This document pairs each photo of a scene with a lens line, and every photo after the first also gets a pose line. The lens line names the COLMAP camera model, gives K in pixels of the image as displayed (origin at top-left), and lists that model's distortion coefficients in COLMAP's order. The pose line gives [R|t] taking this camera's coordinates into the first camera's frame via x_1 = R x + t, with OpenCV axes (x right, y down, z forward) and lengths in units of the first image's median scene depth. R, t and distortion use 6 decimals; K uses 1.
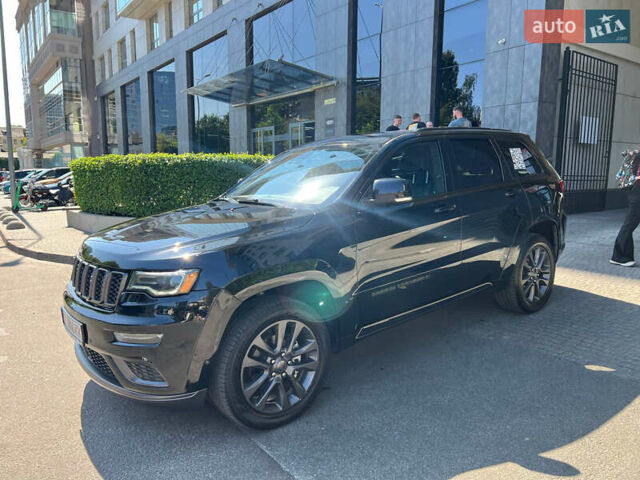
lens RADIAL K [[475.7, 0, 321.9], [0, 475.7, 241.8], [0, 0, 1]] dist [0.049605, -0.062193]
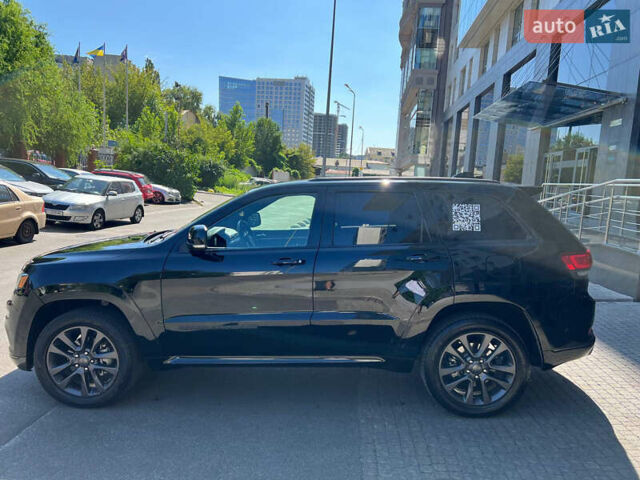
lens RADIAL K [[475.7, 0, 321.9], [0, 475.7, 241.8], [0, 0, 1]] dist [0.049605, -0.062193]
pose [[0.751847, 0.122912, -0.647780, 0.332557], [-0.149137, 0.988710, 0.014505, -0.048414], [0.642250, 0.085702, 0.761689, 0.110570]]
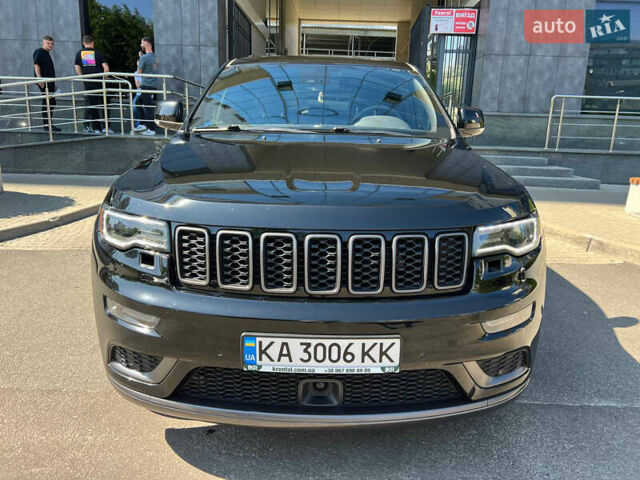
lens RADIAL K [[475.7, 0, 321.9], [0, 475.7, 241.8], [0, 0, 1]] dist [0.049605, -0.062193]
pose [[0.618445, -0.155450, 0.770300, -0.281262], [0.079350, 0.987582, 0.135592, -0.006585], [-0.781812, -0.022733, 0.623100, 0.205966]]
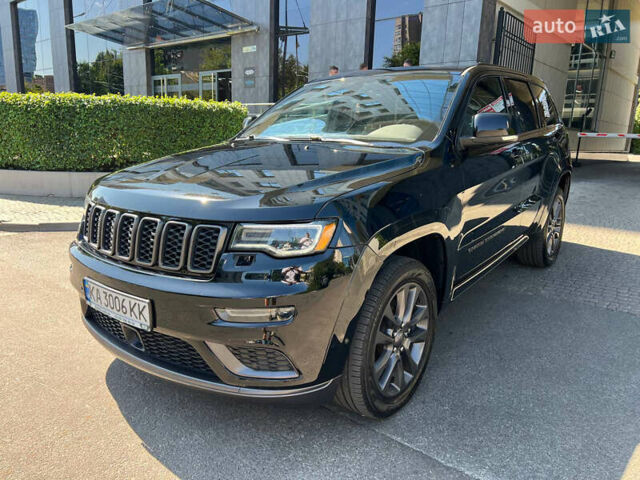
lens RADIAL K [[475.7, 0, 321.9], [0, 475.7, 241.8], [0, 0, 1]] dist [0.049605, -0.062193]
pose [[0.972331, -0.022640, 0.232509, -0.119258], [0.004712, 0.996991, 0.077374, 0.009255], [-0.233561, -0.074137, 0.969512, 0.075280]]
